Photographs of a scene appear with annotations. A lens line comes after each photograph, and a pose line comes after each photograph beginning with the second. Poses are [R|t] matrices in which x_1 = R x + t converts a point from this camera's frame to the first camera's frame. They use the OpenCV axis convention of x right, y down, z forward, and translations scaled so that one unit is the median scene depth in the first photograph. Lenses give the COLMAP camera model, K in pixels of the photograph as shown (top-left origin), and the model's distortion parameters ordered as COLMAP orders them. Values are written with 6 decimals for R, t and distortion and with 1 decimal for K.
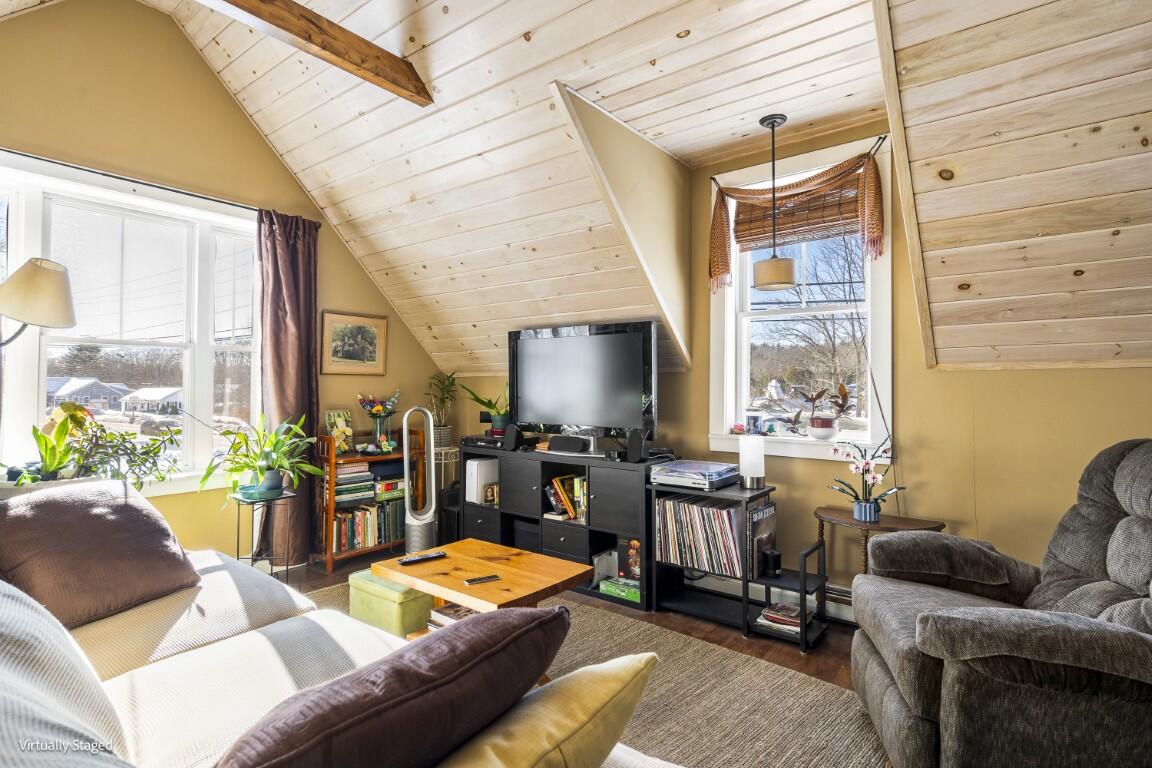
lens RADIAL K [[589.2, 0, 576.0], [0, 589.2, 384.0], [0, 0, 1]] dist [0.002066, 0.000206]
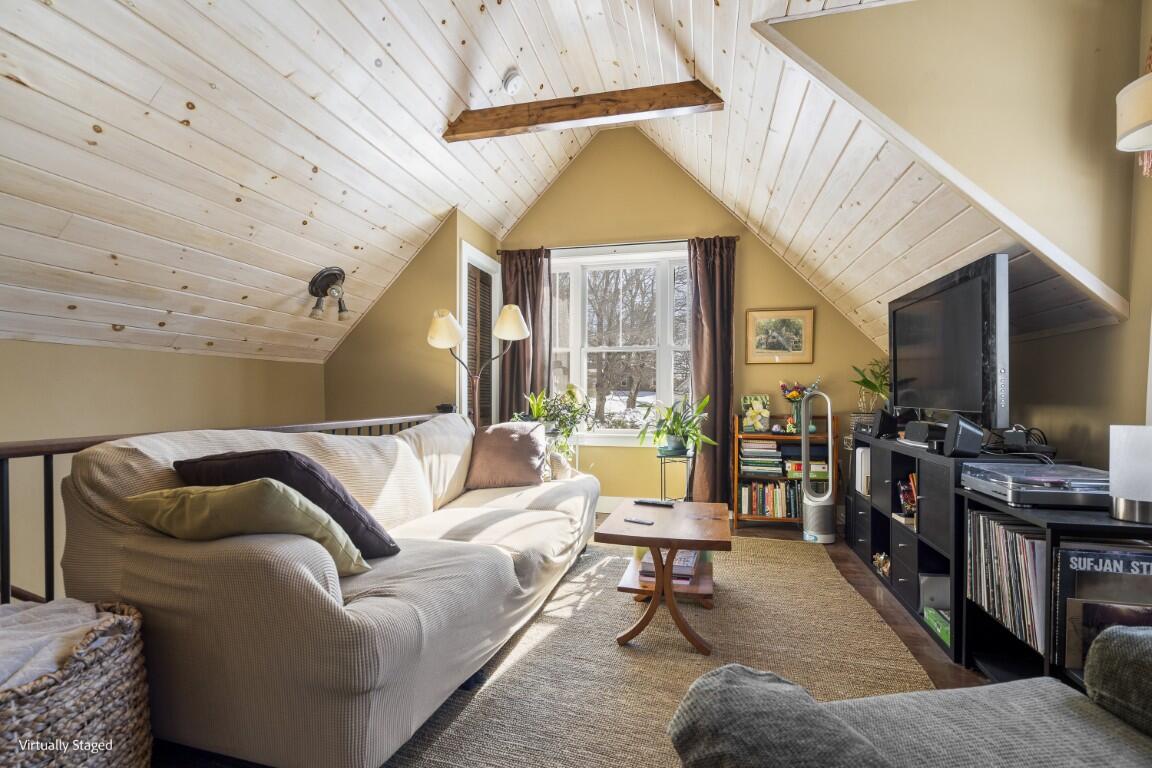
lens RADIAL K [[524.9, 0, 577.1], [0, 524.9, 410.3], [0, 0, 1]] dist [-0.001781, -0.000002]
pose [[0.414422, 0.025575, -0.909725, 0.399303], [0.003595, 0.999551, 0.029738, 0.044608], [0.910078, -0.015595, 0.414144, 0.254625]]
